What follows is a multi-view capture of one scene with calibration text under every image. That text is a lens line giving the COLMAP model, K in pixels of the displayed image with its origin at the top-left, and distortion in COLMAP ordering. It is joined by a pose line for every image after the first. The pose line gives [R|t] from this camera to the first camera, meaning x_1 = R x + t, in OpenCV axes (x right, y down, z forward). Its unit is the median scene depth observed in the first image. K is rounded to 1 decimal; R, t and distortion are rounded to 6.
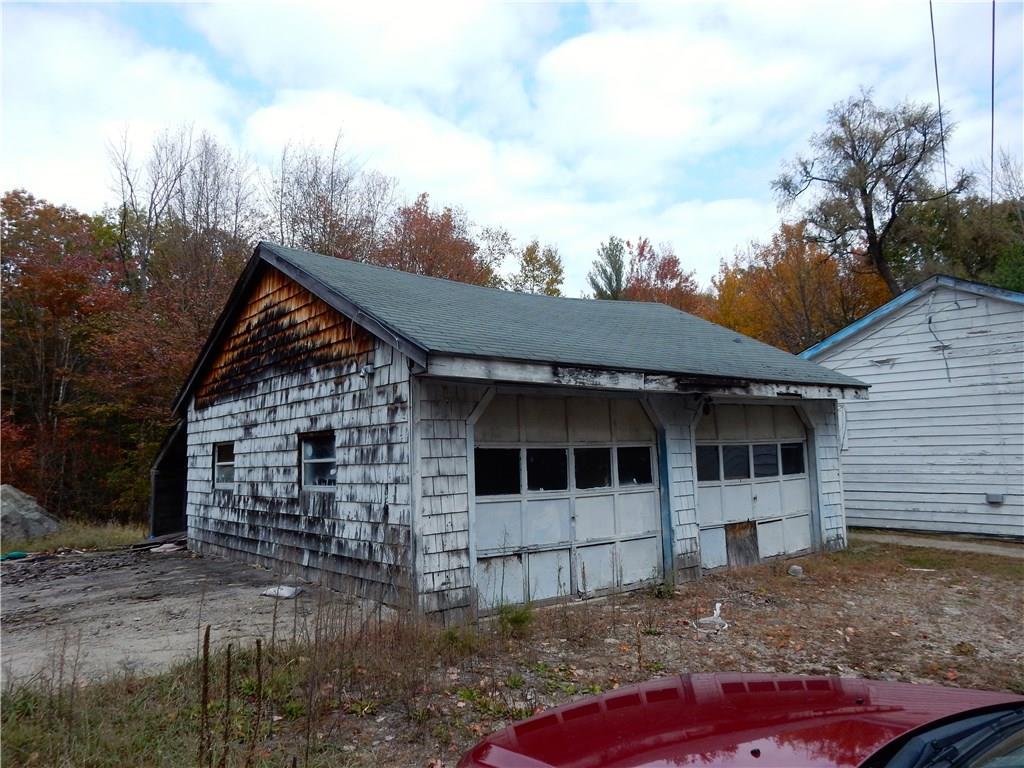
lens RADIAL K [[748.9, 0, 512.0], [0, 748.9, 384.0], [0, 0, 1]] dist [-0.082343, -0.002395]
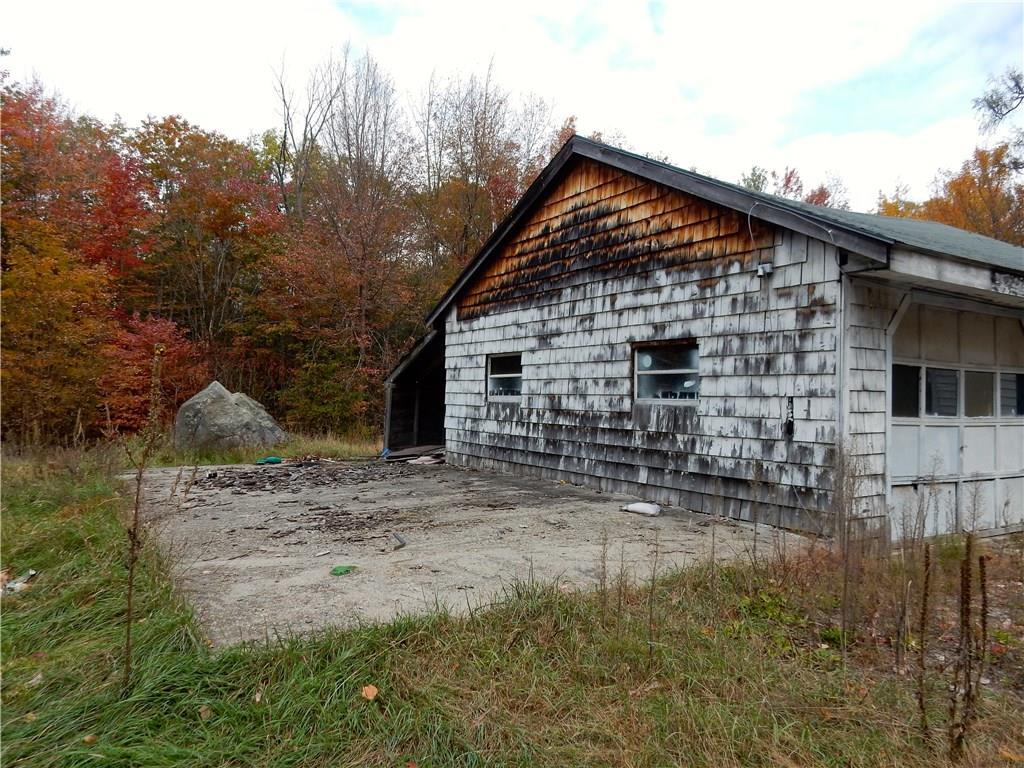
lens RADIAL K [[754.2, 0, 511.6], [0, 754.2, 399.7], [0, 0, 1]] dist [-0.054420, -0.005615]
pose [[0.983641, 0.050640, -0.172874, -0.282664], [-0.031492, 0.993236, 0.111761, 0.038964], [0.177364, -0.104488, 0.978583, 0.051105]]
